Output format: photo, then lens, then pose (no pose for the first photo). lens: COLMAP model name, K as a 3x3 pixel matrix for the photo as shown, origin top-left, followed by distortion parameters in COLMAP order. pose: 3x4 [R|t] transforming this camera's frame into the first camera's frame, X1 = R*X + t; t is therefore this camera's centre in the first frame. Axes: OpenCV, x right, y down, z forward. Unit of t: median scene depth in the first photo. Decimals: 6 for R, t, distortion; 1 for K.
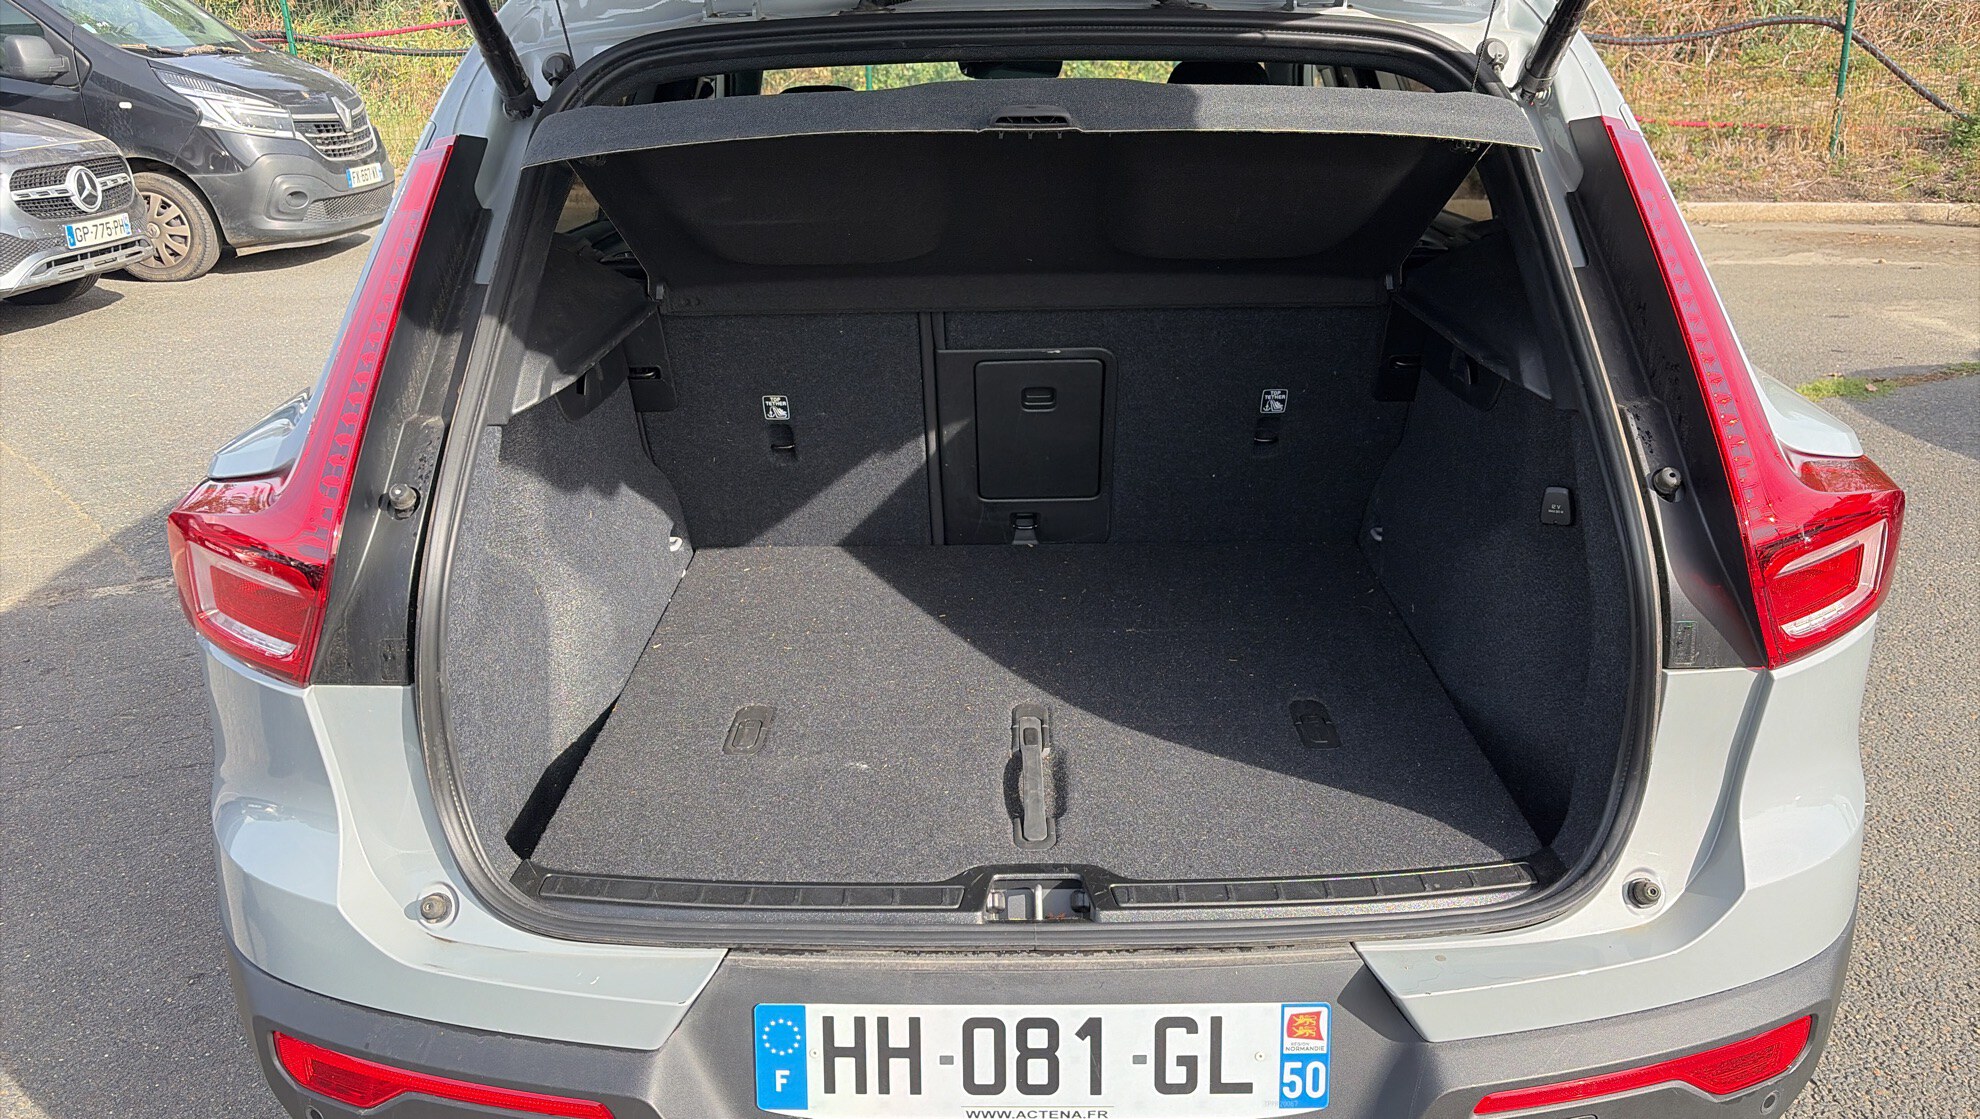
lens RADIAL K [[1487.2, 0, 1000.3], [0, 1487.2, 565.3], [0, 0, 1]] dist [0.054839, -0.033618]
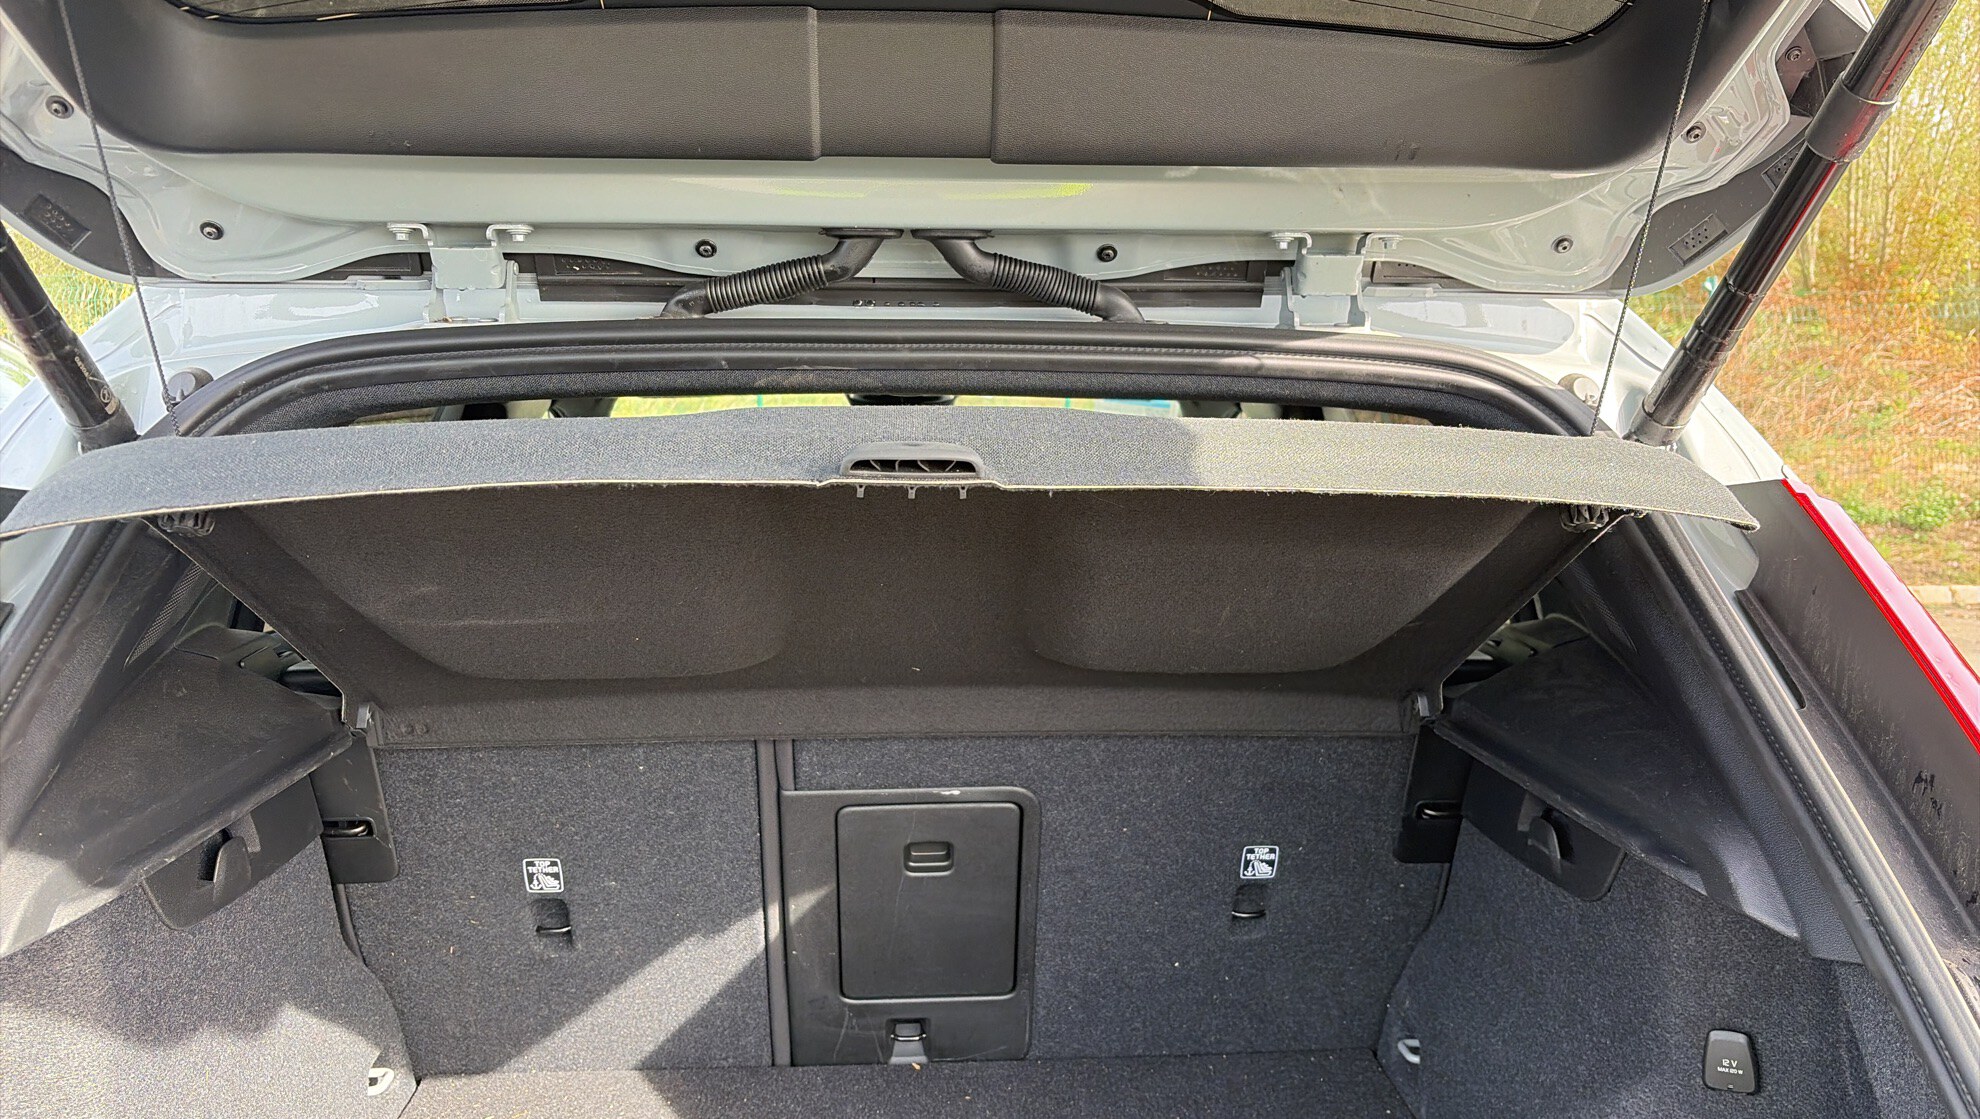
lens RADIAL K [[1487.2, 0, 1000.1], [0, 1487.2, 560.2], [0, 0, 1]] dist [0.054839, -0.033618]
pose [[0.997430, 0.008897, 0.071095, 0.008697], [0.008618, 0.970158, -0.242319, -0.079670], [-0.071129, 0.242309, 0.967588, 0.290498]]
